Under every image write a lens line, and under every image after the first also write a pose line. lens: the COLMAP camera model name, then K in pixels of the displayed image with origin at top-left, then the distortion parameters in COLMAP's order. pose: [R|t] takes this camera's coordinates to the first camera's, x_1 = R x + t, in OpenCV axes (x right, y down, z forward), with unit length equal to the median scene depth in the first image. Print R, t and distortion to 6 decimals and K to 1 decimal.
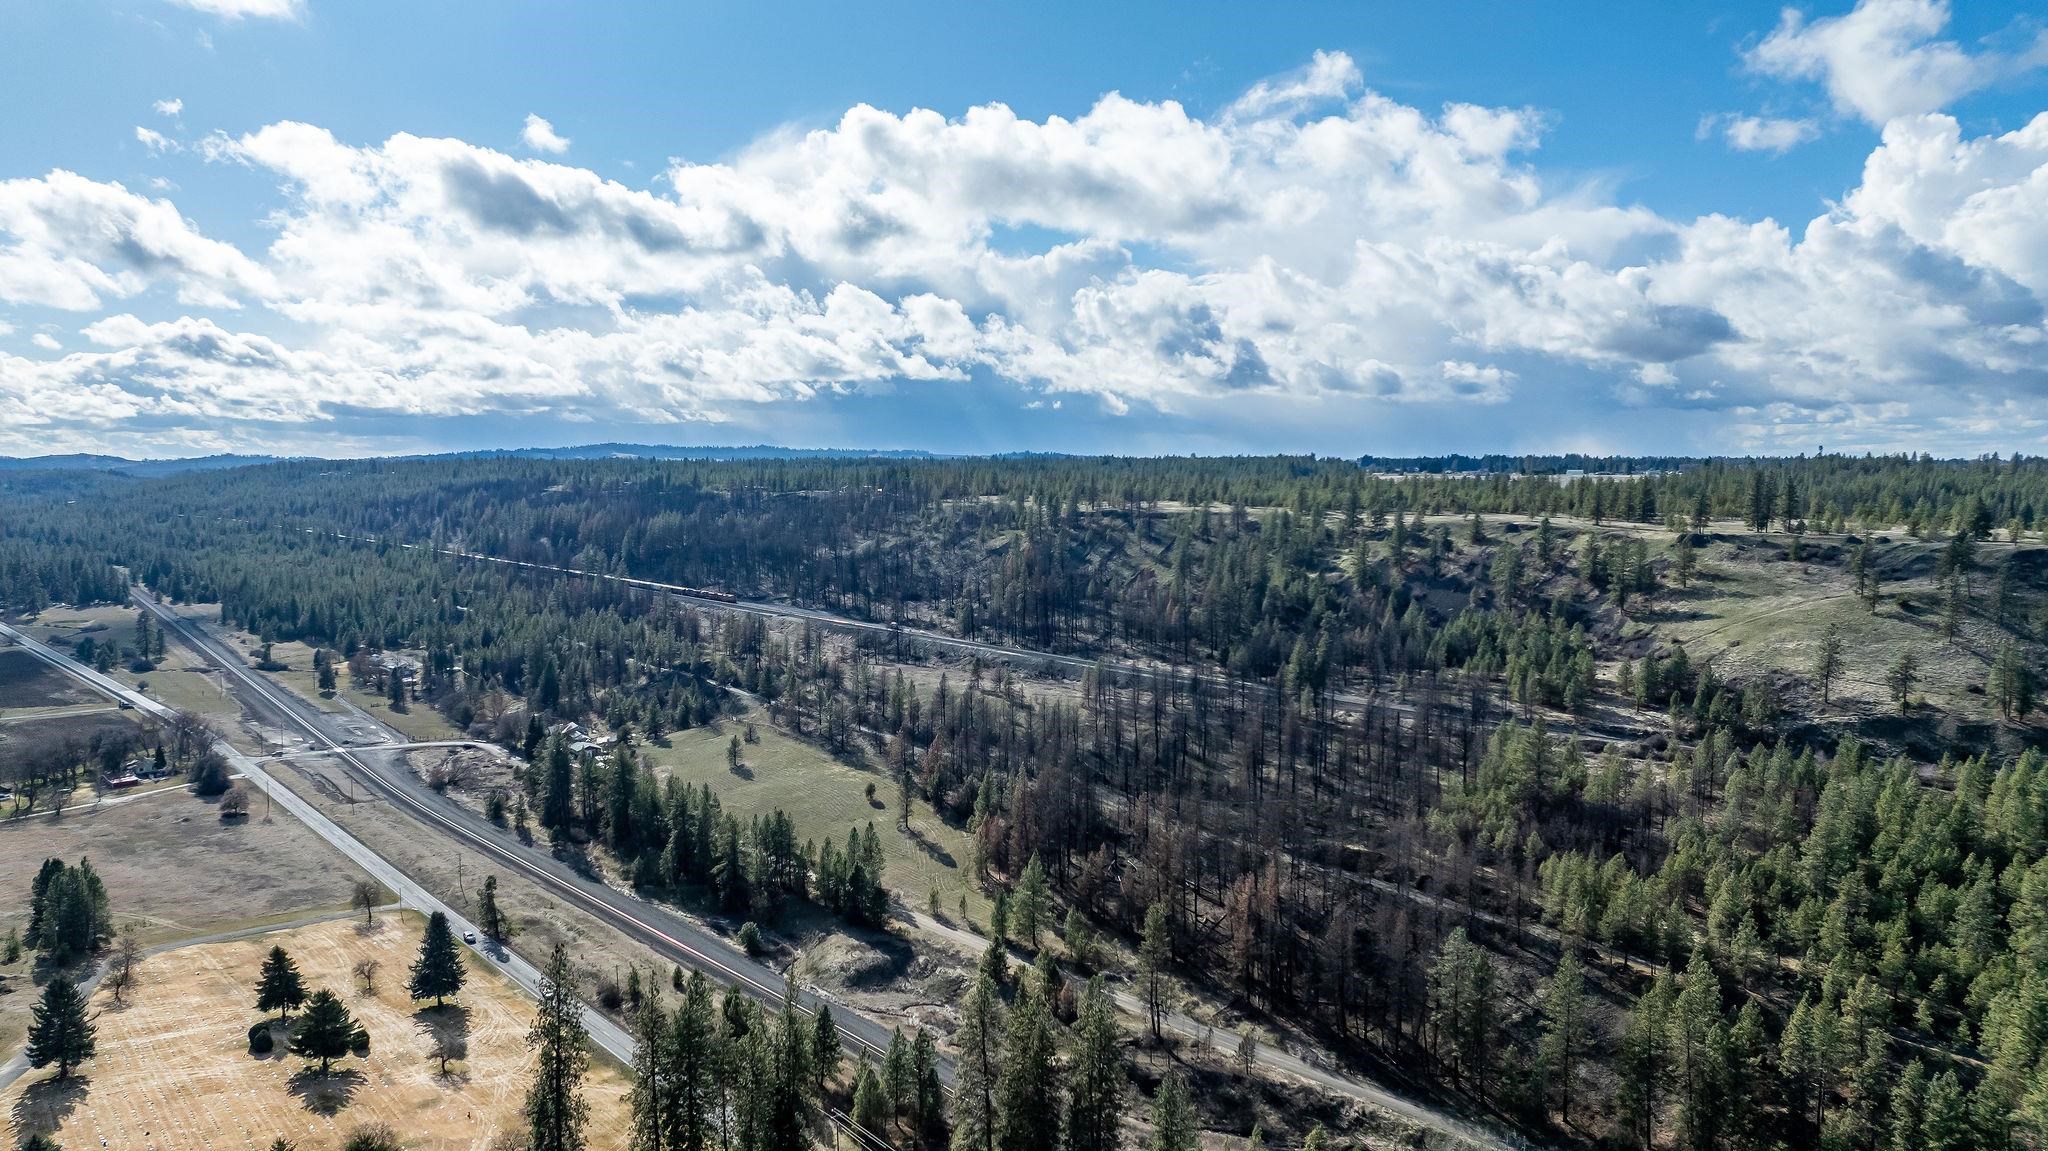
lens RADIAL K [[1445.3, 0, 1024.0], [0, 1445.3, 575.5], [0, 0, 1]] dist [-0.042069, 0.047277]
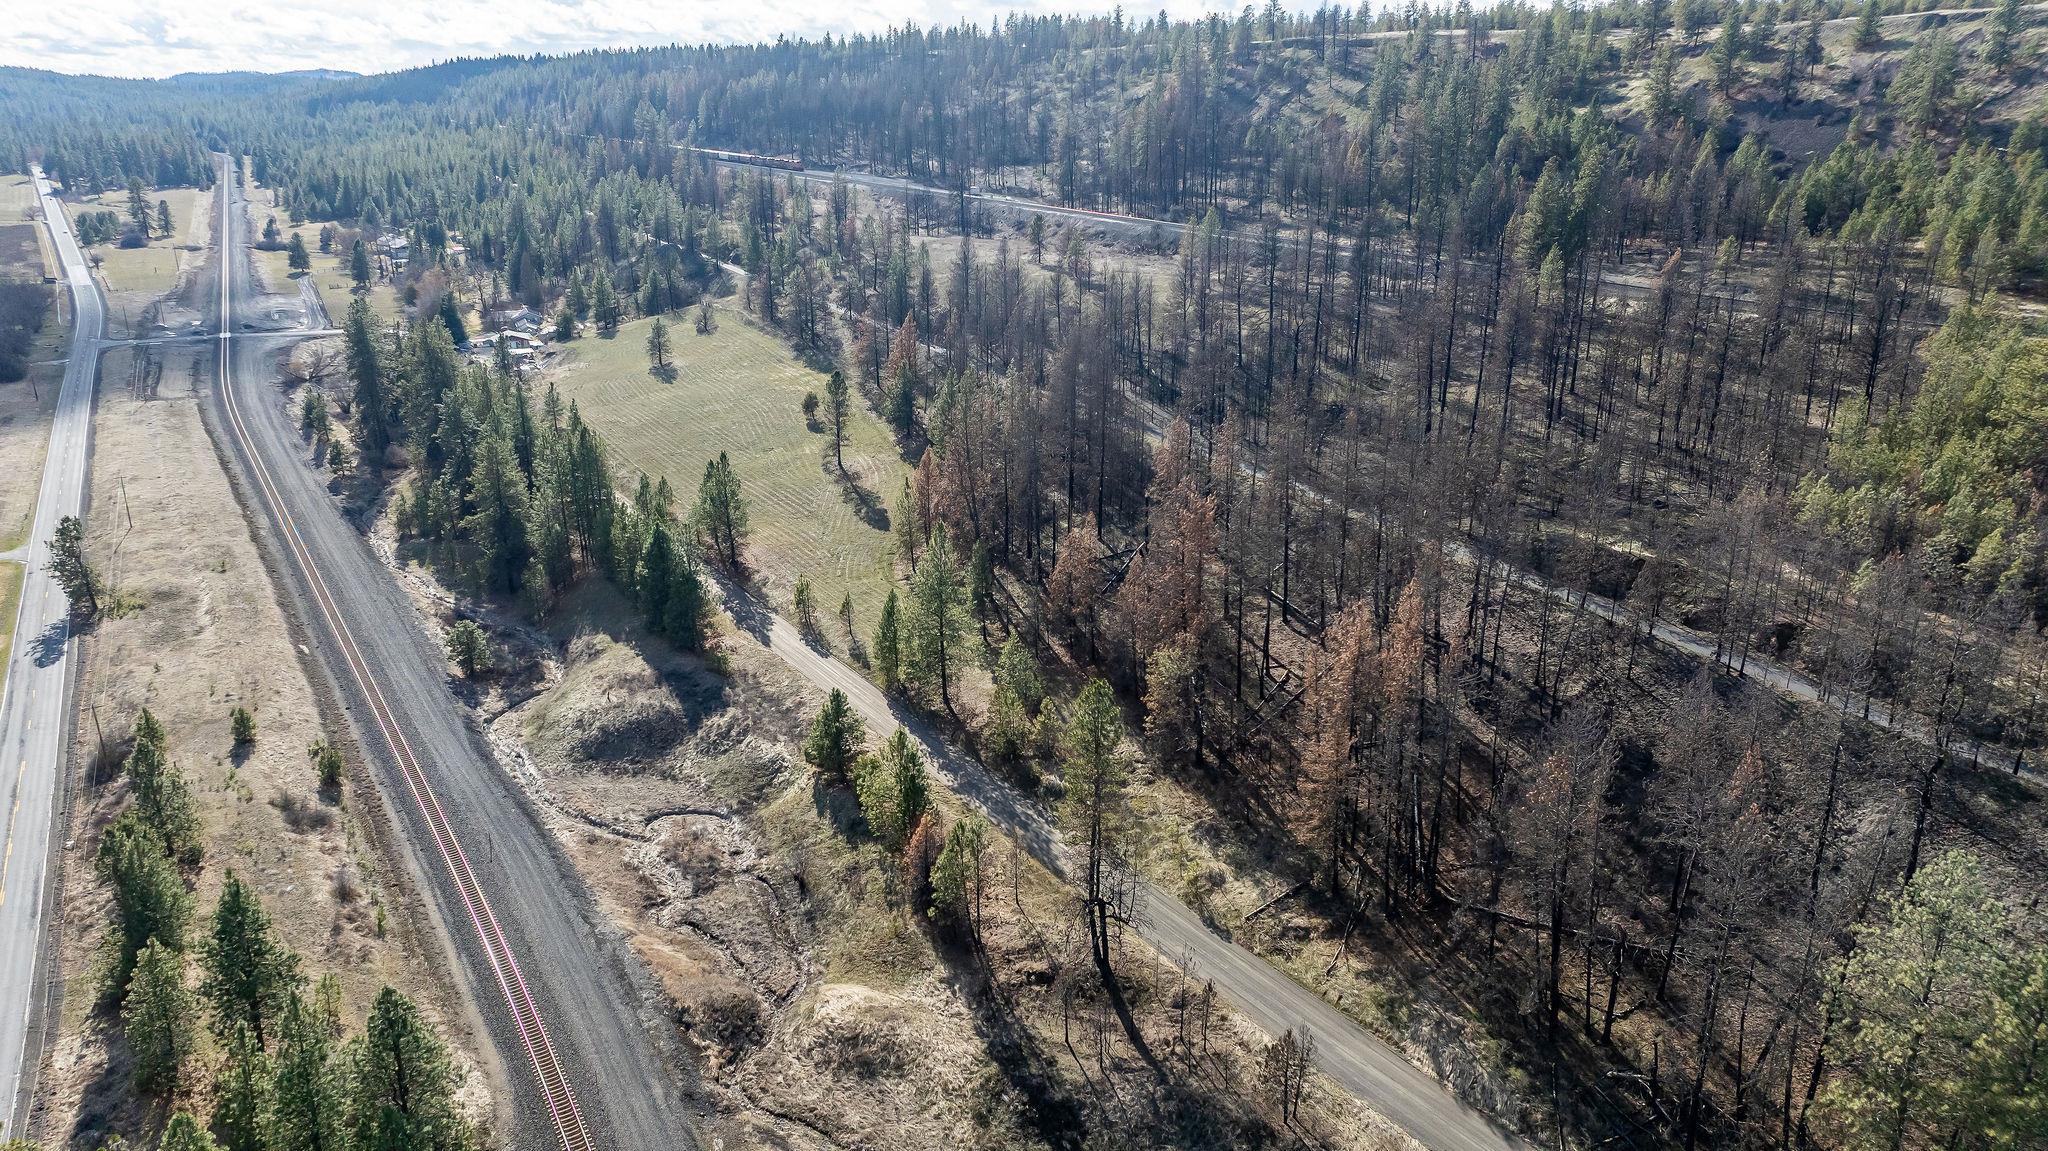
lens RADIAL K [[1429.0, 0, 1024.0], [0, 1429.0, 575.5], [0, 0, 1]] dist [-0.026129, 0.003148]
pose [[0.986575, 0.054388, -0.153988, 0.076448], [-0.014607, 0.968522, 0.248499, 0.059239], [0.162656, -0.242913, 0.956314, 0.364151]]
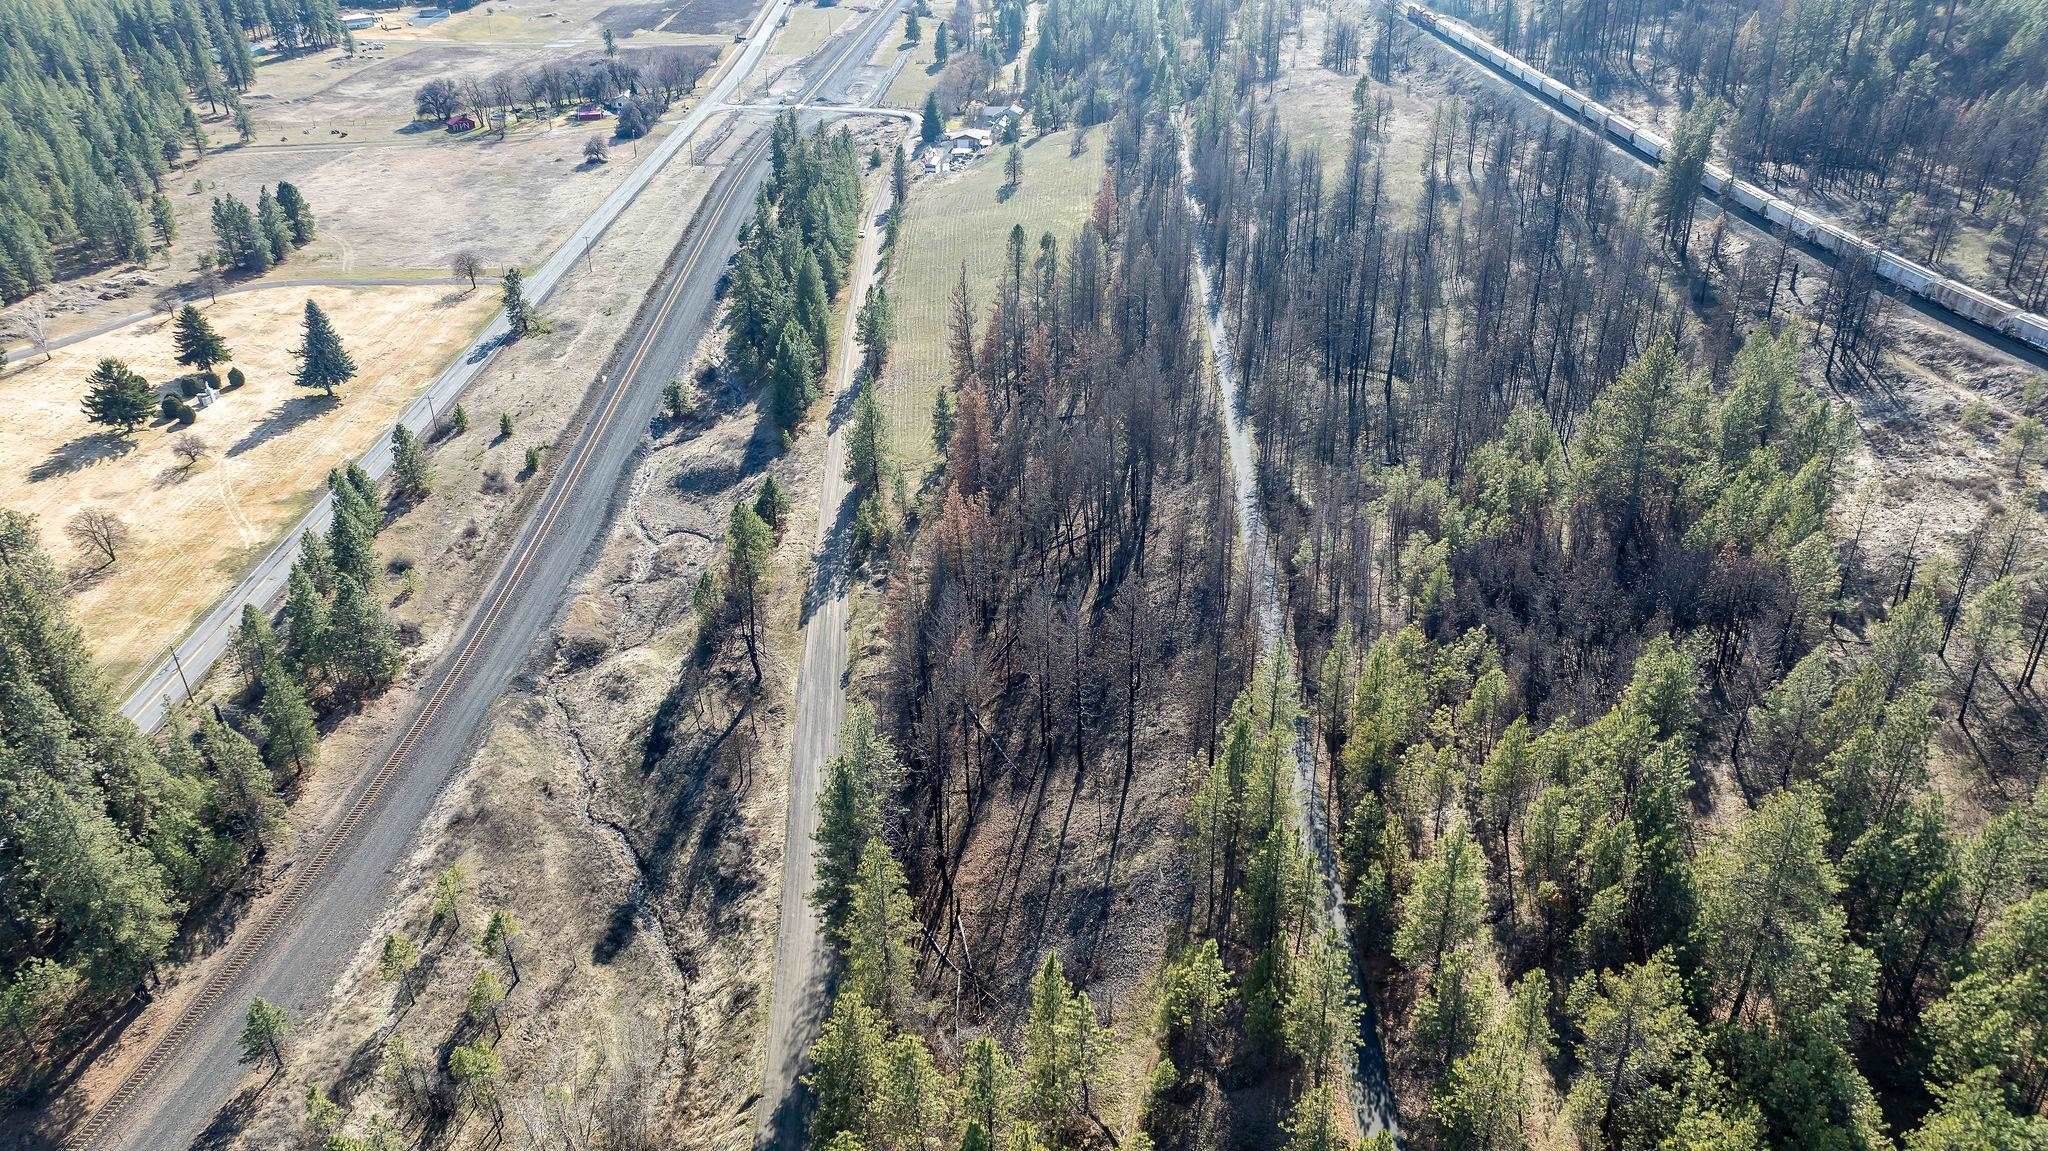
lens RADIAL K [[1408.9, 0, 1024.0], [0, 1408.9, 575.5], [0, 0, 1]] dist [0.002028, 0.002452]
pose [[0.774791, 0.301742, -0.555564, 0.329808], [-0.045603, 0.903139, 0.426921, -0.012408], [0.630571, -0.305439, 0.713504, 0.363047]]
